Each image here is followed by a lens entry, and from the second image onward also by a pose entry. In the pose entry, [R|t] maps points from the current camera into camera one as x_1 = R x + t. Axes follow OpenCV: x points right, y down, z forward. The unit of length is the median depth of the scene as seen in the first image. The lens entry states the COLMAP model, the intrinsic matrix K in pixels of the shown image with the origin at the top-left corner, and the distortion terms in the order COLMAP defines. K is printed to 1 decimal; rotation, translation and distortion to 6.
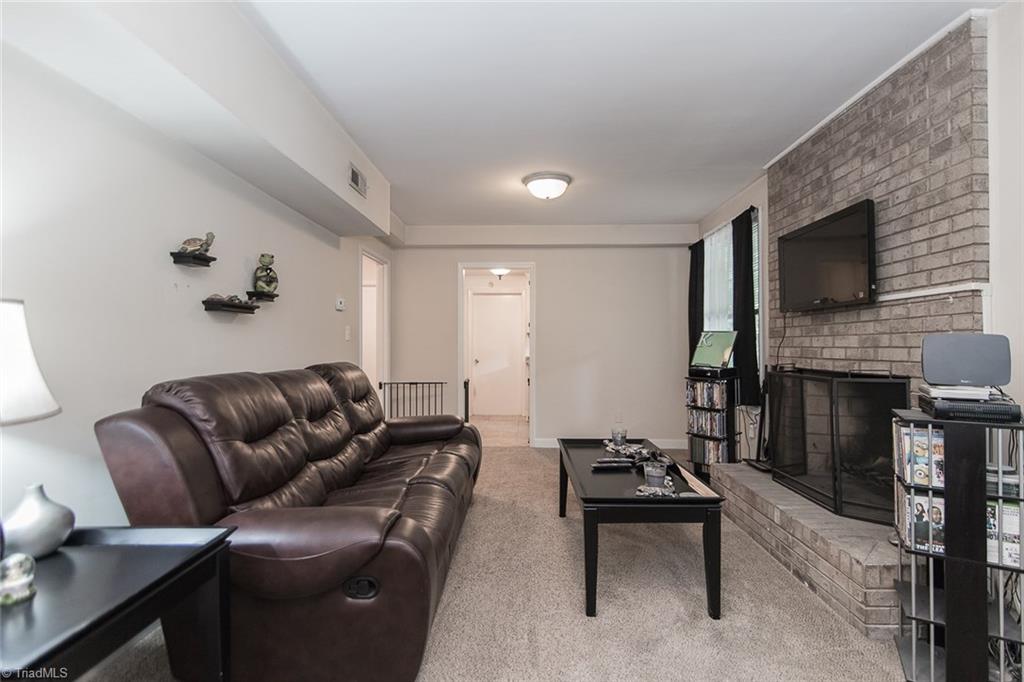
lens RADIAL K [[462.9, 0, 531.3], [0, 462.9, 336.3], [0, 0, 1]] dist [-0.000949, -0.000982]
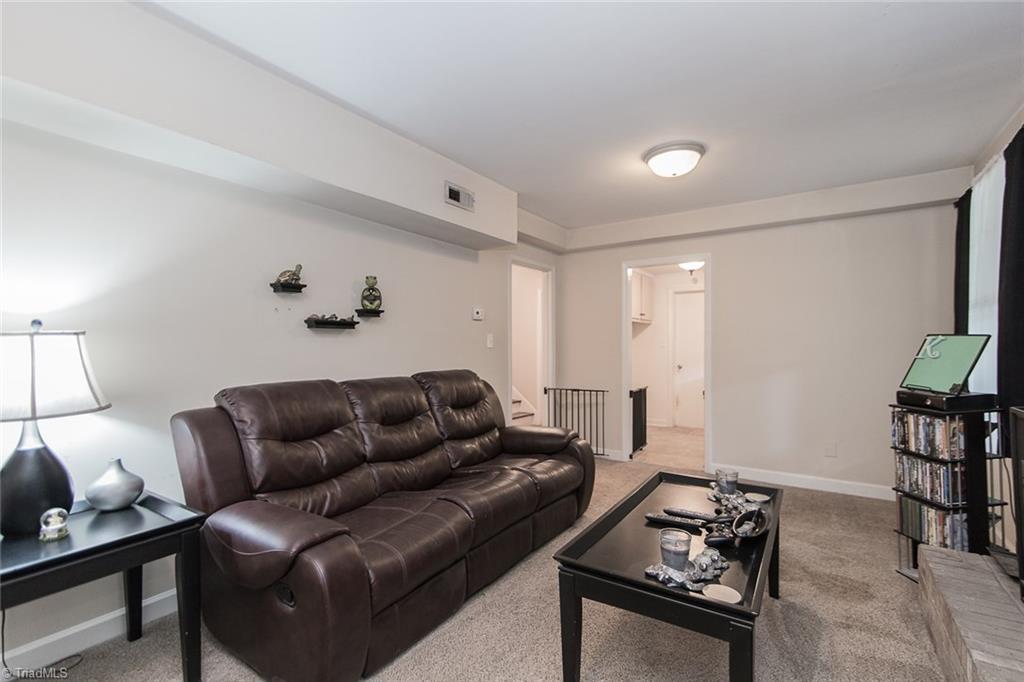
lens RADIAL K [[462.9, 0, 512.8], [0, 462.9, 342.1], [0, 0, 1]] dist [-0.000949, -0.000982]
pose [[0.839055, -0.006338, -0.544009, 0.254847], [0.011988, 0.999905, 0.006840, -0.012408], [0.543914, -0.012261, 0.839051, 0.161736]]
